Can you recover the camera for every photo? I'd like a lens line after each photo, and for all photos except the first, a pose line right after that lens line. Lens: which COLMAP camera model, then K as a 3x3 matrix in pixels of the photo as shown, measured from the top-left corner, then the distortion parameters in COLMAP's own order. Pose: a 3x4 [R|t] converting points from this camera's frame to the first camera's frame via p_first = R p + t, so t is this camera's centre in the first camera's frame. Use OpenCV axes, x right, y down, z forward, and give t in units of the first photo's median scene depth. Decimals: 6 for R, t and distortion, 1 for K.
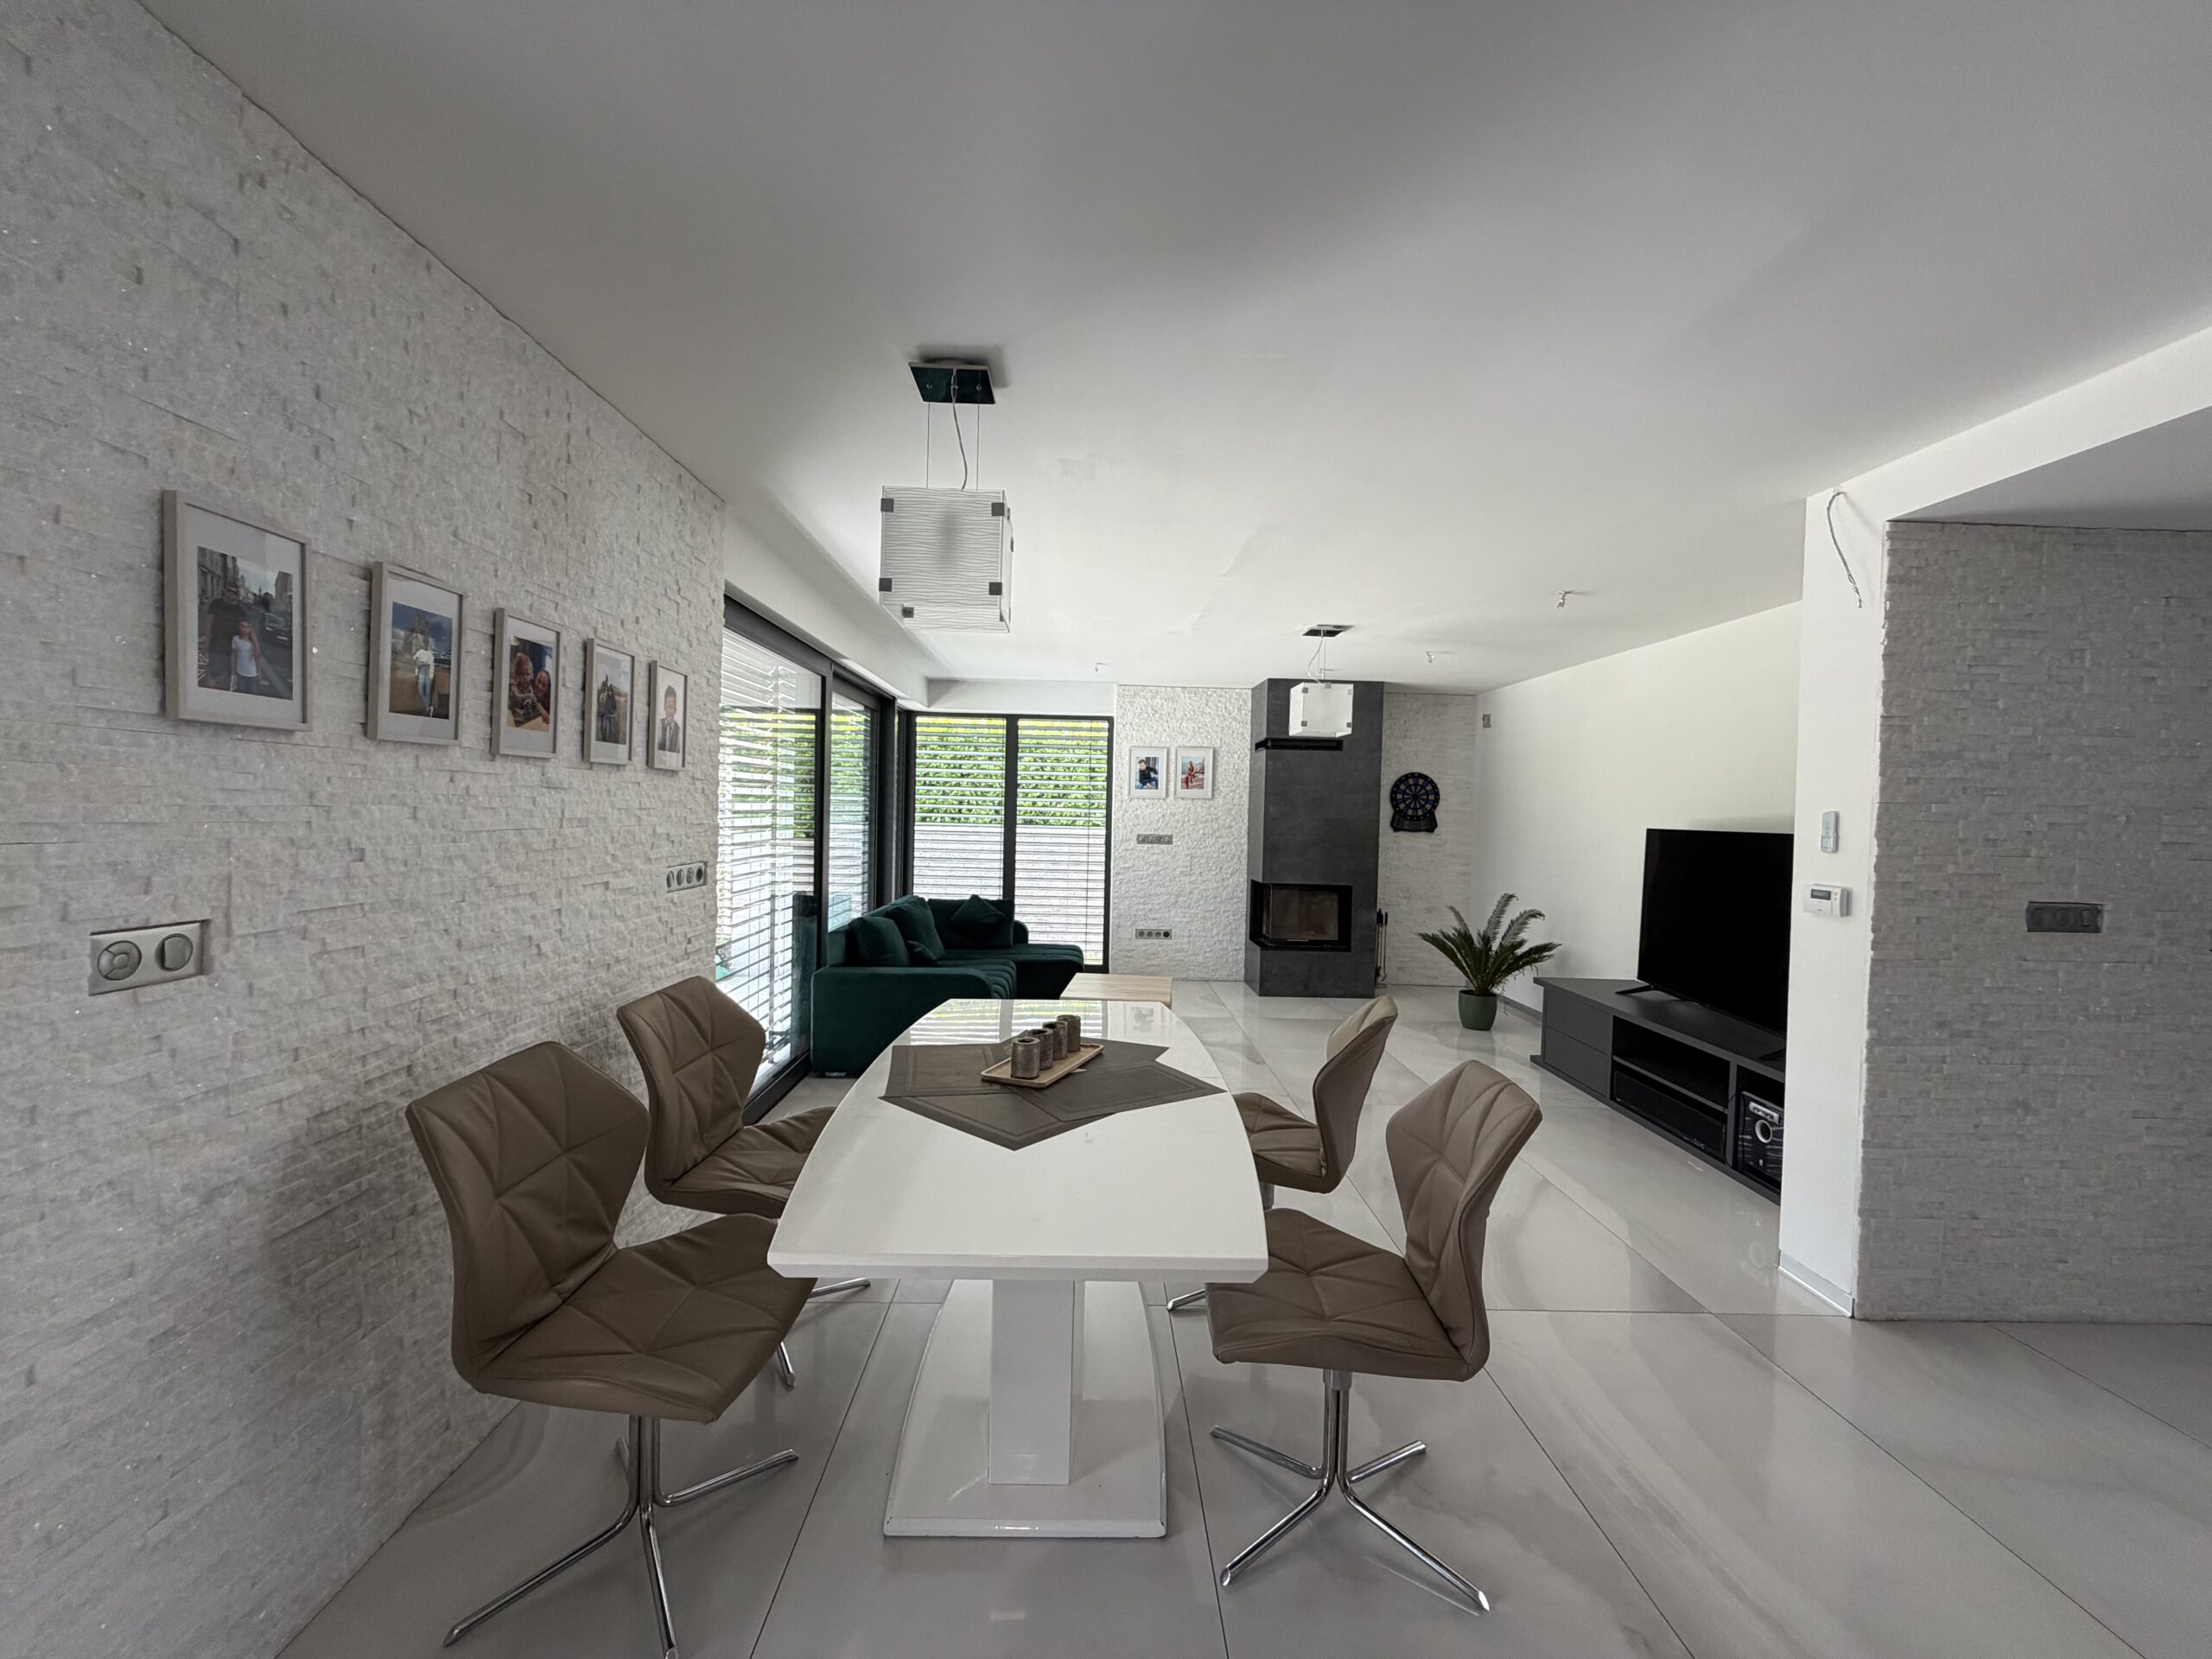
lens RADIAL K [[883.8, 0, 1107.4], [0, 883.8, 826.0], [0, 0, 1]] dist [0.000508, 0.000008]
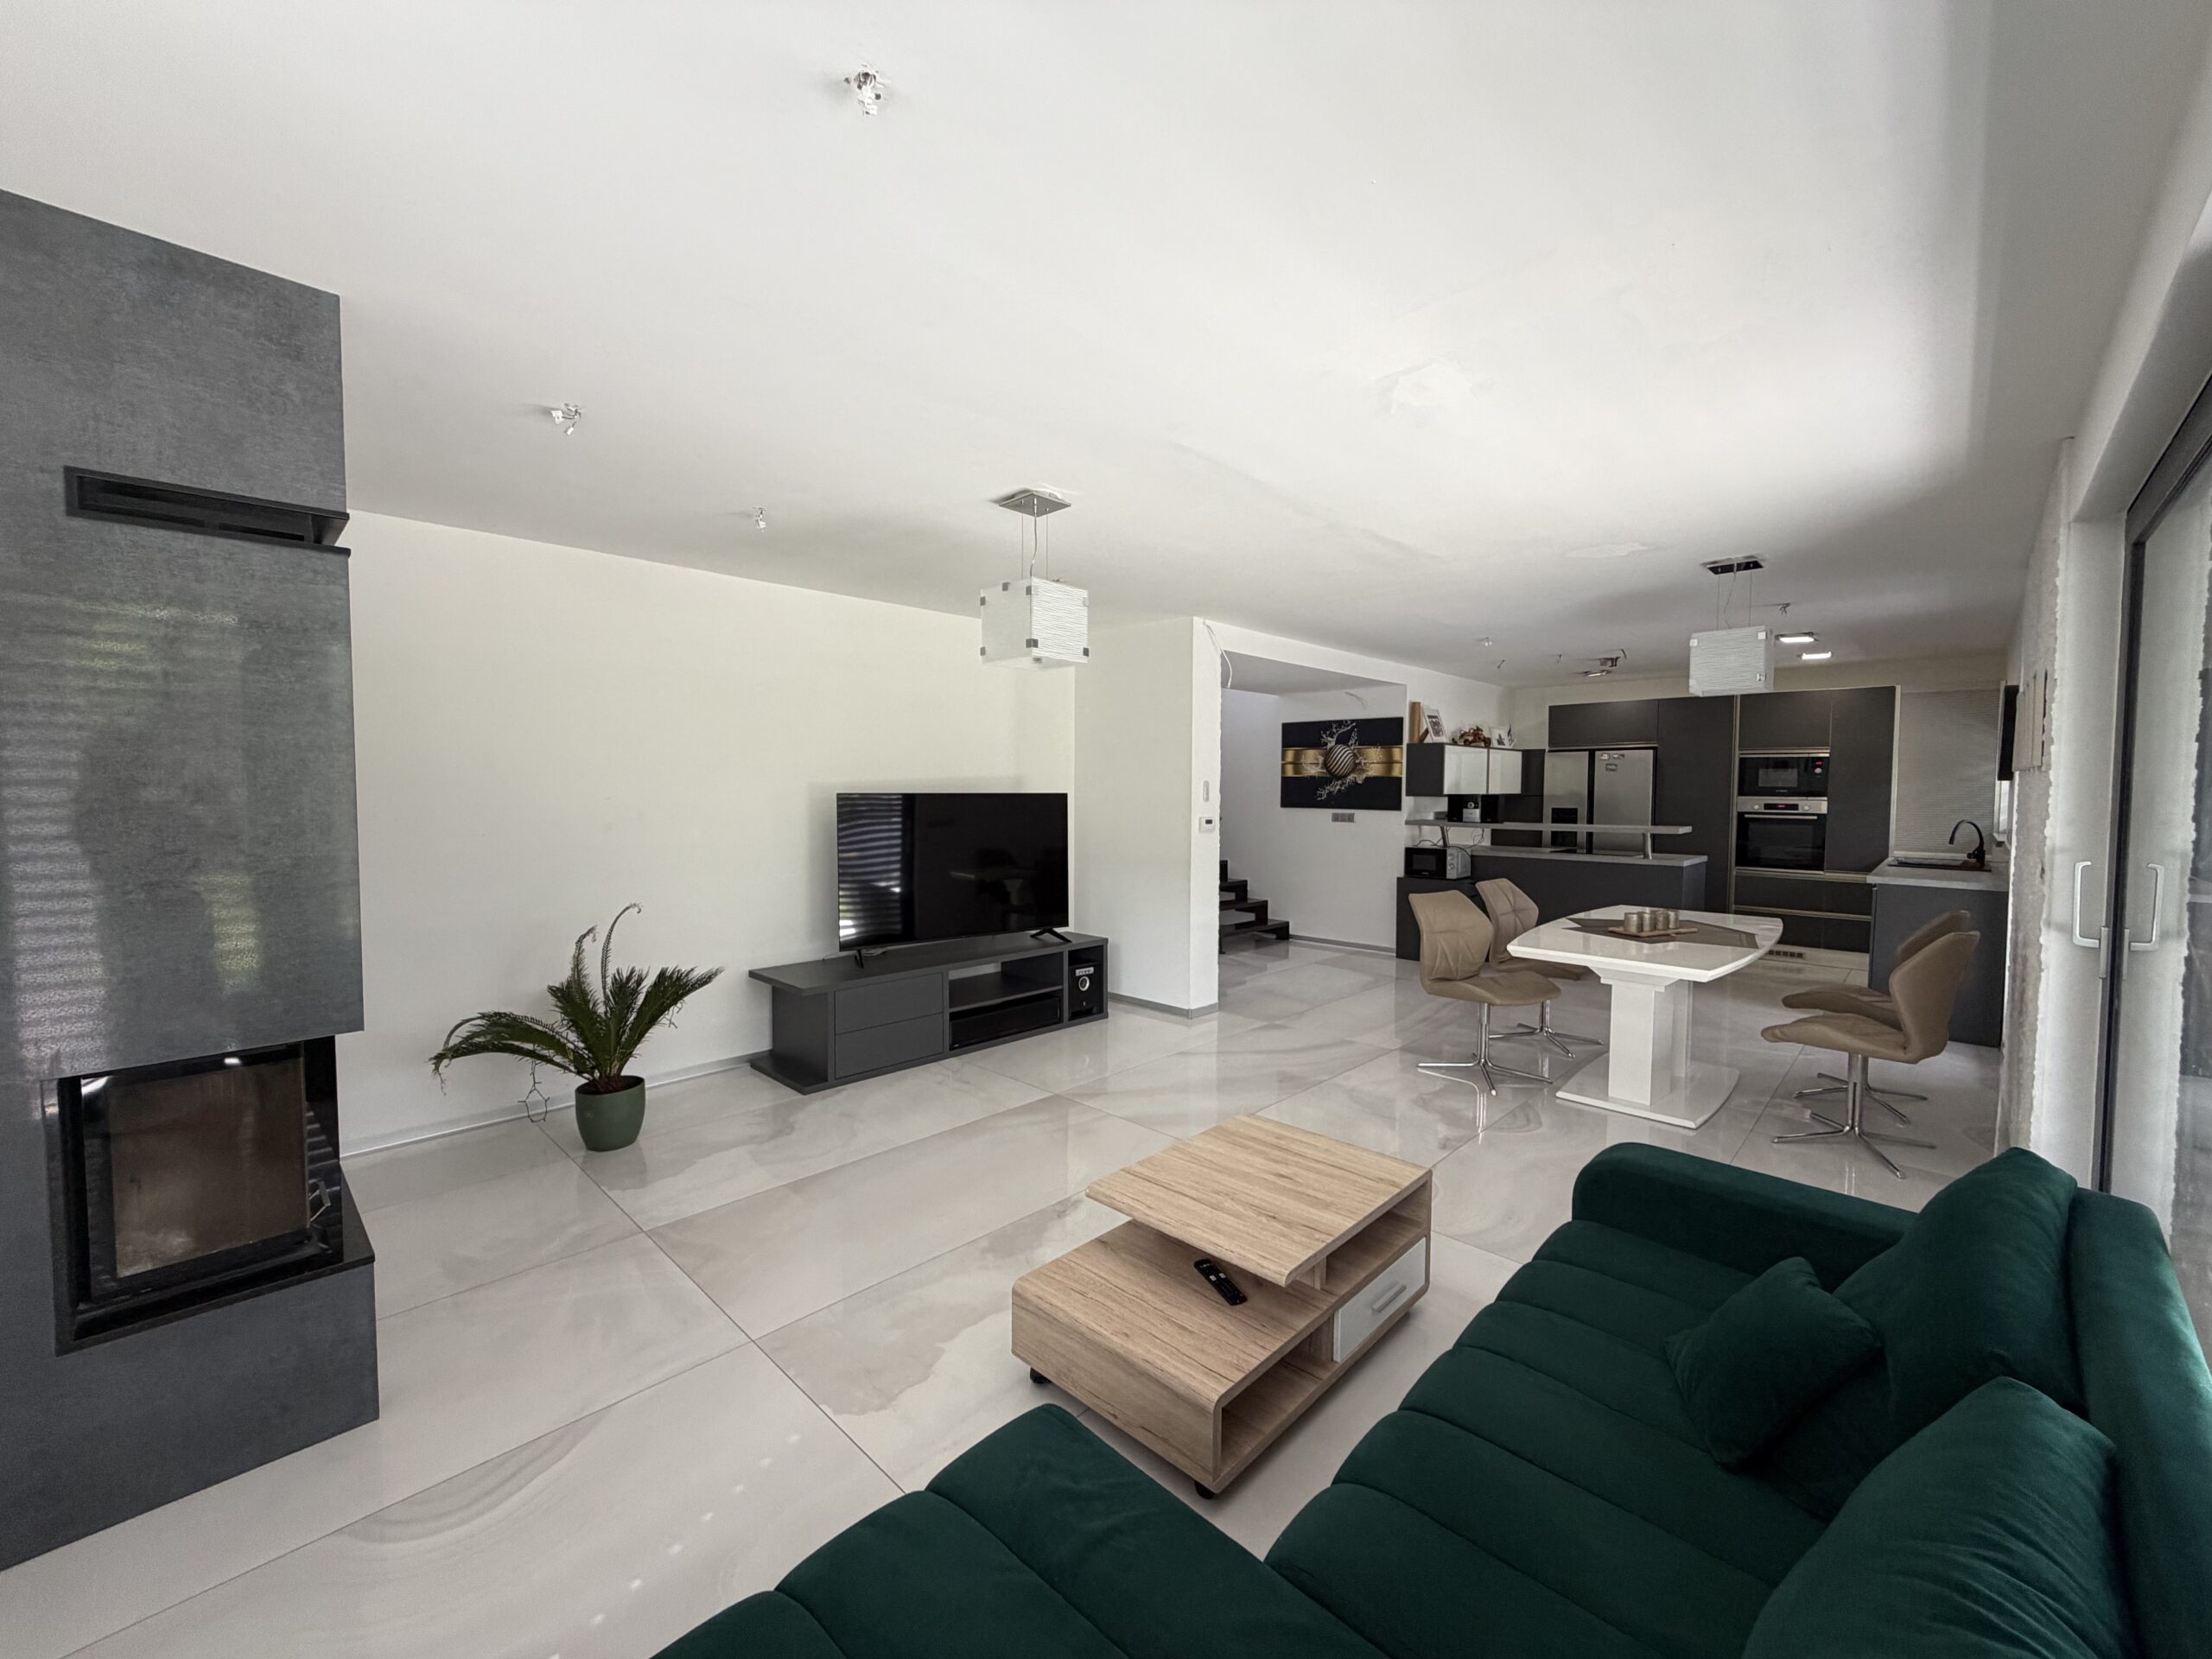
lens RADIAL K [[883.8, 0, 1104.7], [0, 883.8, 828.5], [0, 0, 1]] dist [0.000508, 0.000008]
pose [[-0.702657, -0.067070, 0.708361, -0.355378], [-0.011204, 0.996467, 0.083235, -0.056088], [-0.711441, 0.050549, -0.700926, 1.971879]]
